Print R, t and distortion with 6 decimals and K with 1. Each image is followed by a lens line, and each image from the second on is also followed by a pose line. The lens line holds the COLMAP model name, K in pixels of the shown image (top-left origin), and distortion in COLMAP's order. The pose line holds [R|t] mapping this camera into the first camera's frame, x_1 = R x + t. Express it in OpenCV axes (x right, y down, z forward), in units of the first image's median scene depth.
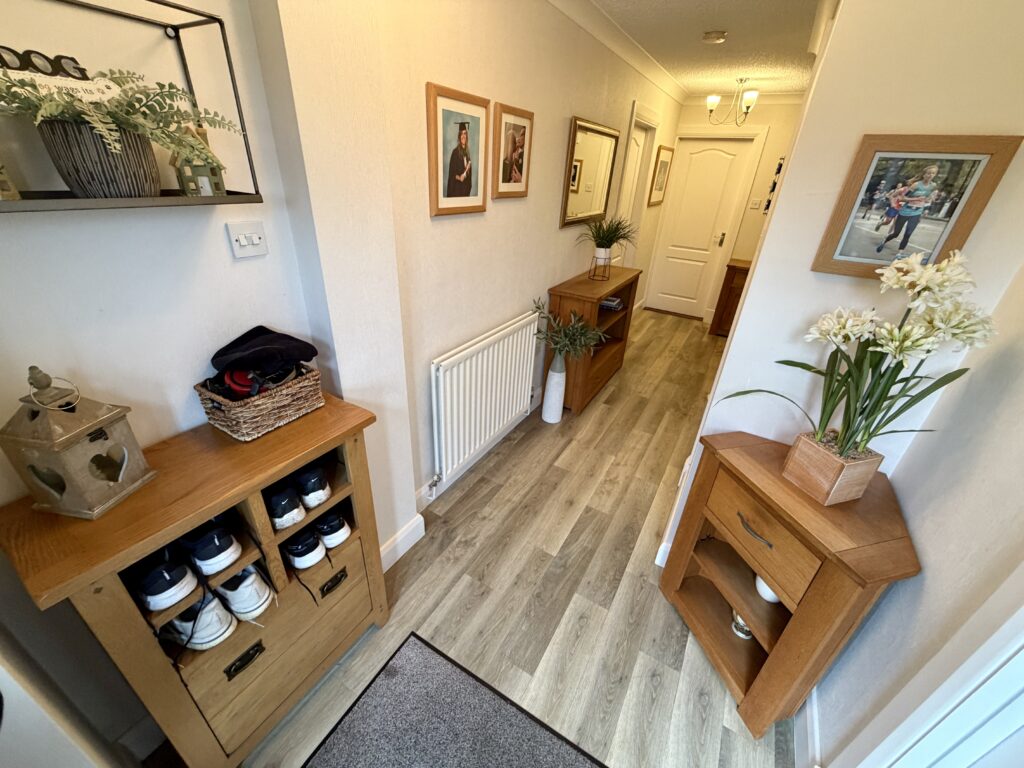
lens RADIAL K [[408.6, 0, 509.8], [0, 408.6, 387.3], [0, 0, 1]] dist [0.003140, -0.000265]
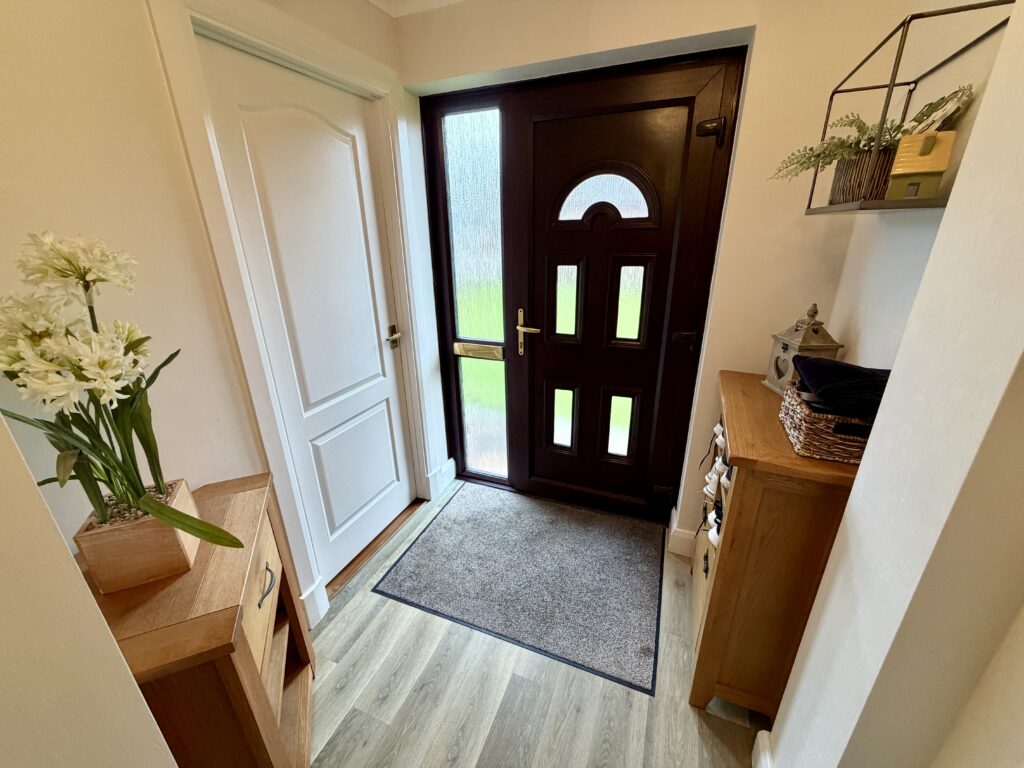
lens RADIAL K [[408.6, 0, 509.7], [0, 408.6, 382.2], [0, 0, 1]] dist [0.003140, -0.000265]
pose [[-0.988930, 0.023419, -0.146523, 0.187289], [-0.094275, 0.663379, 0.742321, -0.487222], [0.114584, 0.747917, -0.653828, 1.089345]]
